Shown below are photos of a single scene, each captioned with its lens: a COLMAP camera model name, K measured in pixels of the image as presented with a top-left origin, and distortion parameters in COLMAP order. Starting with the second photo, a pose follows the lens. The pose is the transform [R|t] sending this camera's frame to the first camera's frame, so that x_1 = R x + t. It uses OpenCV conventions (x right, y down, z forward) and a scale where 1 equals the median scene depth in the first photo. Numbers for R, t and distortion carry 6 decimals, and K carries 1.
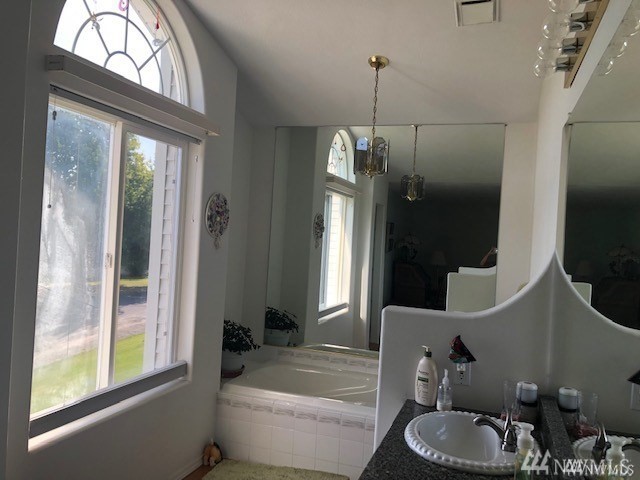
lens RADIAL K [[519.9, 0, 320.0], [0, 519.9, 240.0], [0, 0, 1]] dist [0.062585, -0.090911]
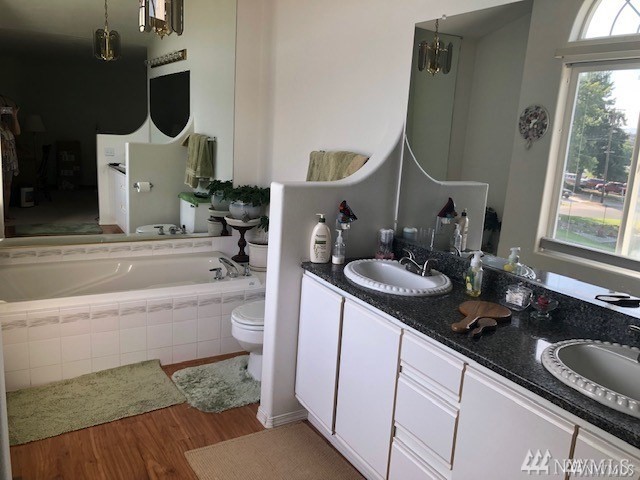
lens RADIAL K [[519.9, 0, 320.0], [0, 519.9, 240.0], [0, 0, 1]] dist [0.062585, -0.090911]
pose [[0.635647, -0.169966, 0.753037, -0.480264], [-0.029779, 0.969337, 0.243923, -0.010831], [-0.771405, -0.177473, 0.611095, 0.224291]]
